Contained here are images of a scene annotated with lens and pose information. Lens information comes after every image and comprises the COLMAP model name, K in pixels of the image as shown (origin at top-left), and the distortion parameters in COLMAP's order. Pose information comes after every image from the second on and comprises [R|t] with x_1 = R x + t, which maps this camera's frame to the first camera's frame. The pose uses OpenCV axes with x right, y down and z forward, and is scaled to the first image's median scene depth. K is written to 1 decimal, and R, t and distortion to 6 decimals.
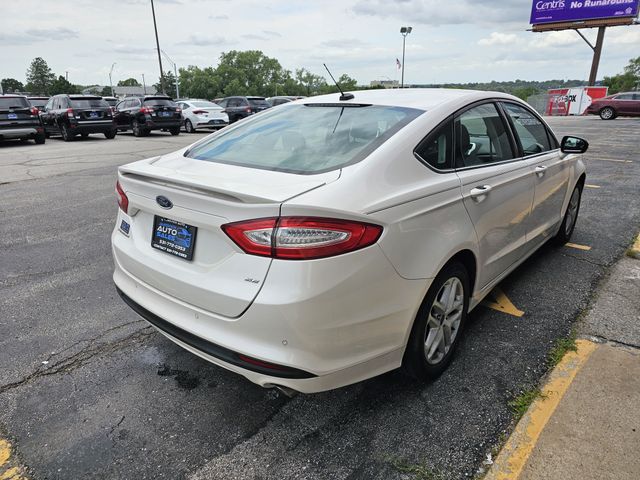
lens RADIAL K [[431.7, 0, 317.1], [0, 431.7, 243.1], [0, 0, 1]] dist [0.049127, -0.044757]
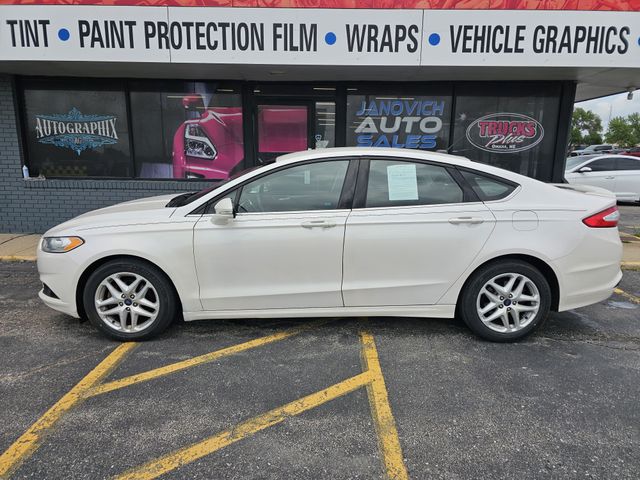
lens RADIAL K [[431.7, 0, 321.0], [0, 431.7, 241.4], [0, 0, 1]] dist [0.049127, -0.044757]
pose [[-0.656818, -0.150863, 0.738803, -0.089255], [0.247064, 0.882640, 0.399882, -0.085605], [-0.712425, 0.445182, -0.542461, 0.251116]]
